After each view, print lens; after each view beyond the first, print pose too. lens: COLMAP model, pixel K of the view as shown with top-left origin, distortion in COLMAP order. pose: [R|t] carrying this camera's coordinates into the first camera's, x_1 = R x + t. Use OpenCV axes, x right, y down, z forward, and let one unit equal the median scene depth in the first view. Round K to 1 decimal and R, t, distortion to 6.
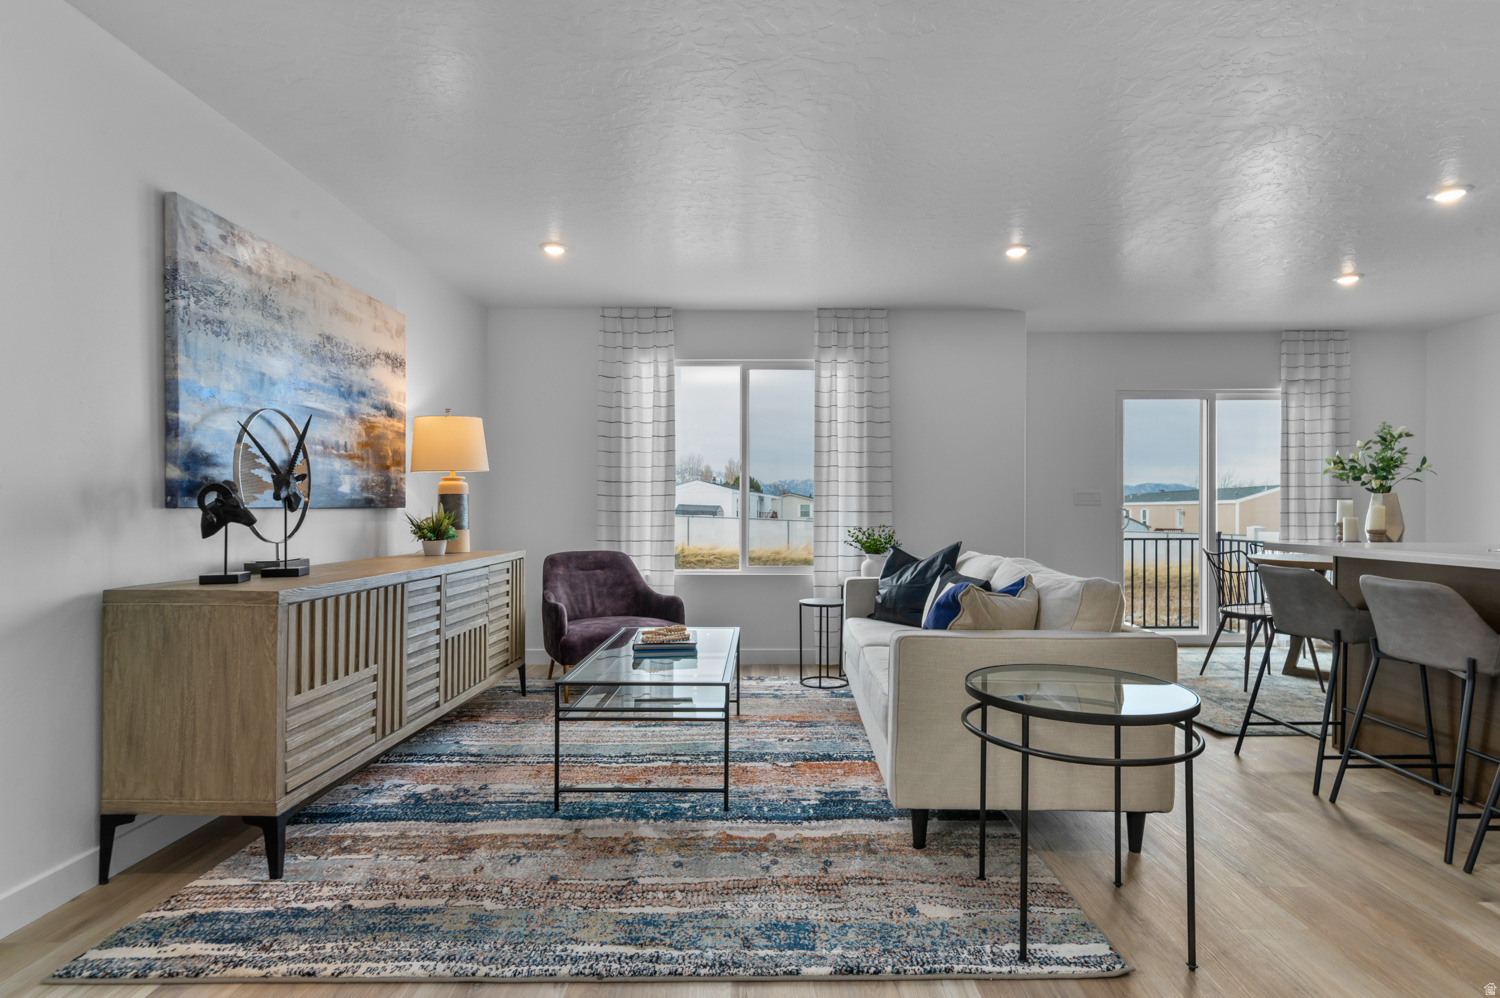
lens RADIAL K [[721.9, 0, 746.1], [0, 721.9, 501.4], [0, 0, 1]] dist [0.001034, 0.000163]
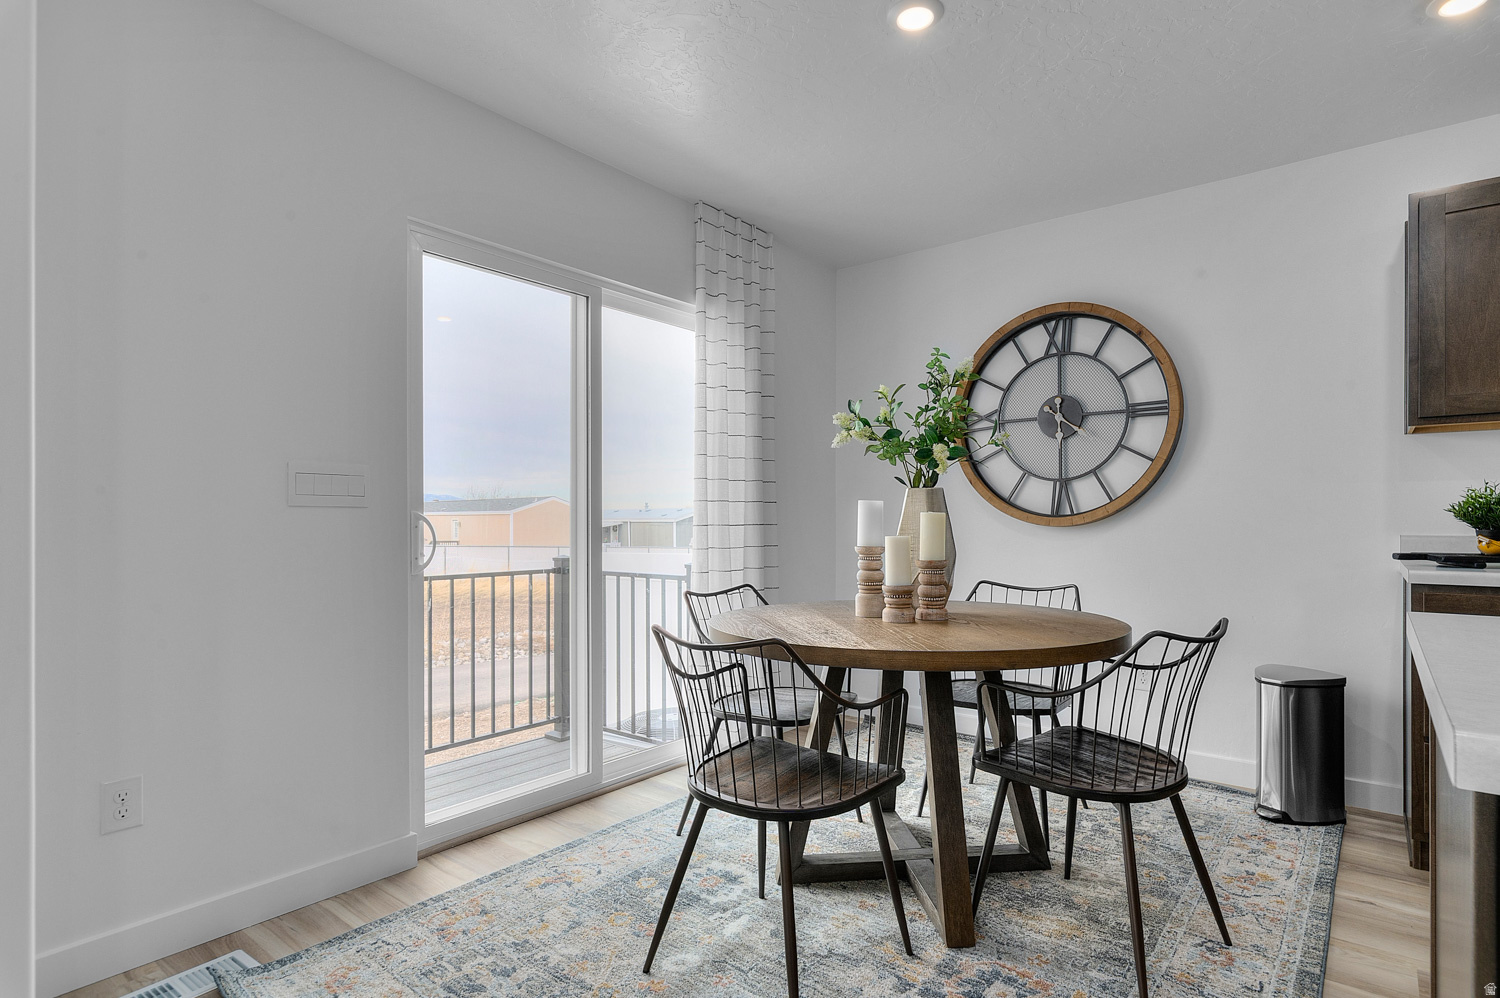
lens RADIAL K [[777.3, 0, 745.7], [0, 777.3, 503.3], [0, 0, 1]] dist [0.001455, 0.000486]
pose [[0.594599, 0.007675, 0.803986, 0.302154], [0.002855, 0.999928, -0.011657, -0.004989], [-0.804017, 0.009227, 0.594534, 0.632570]]
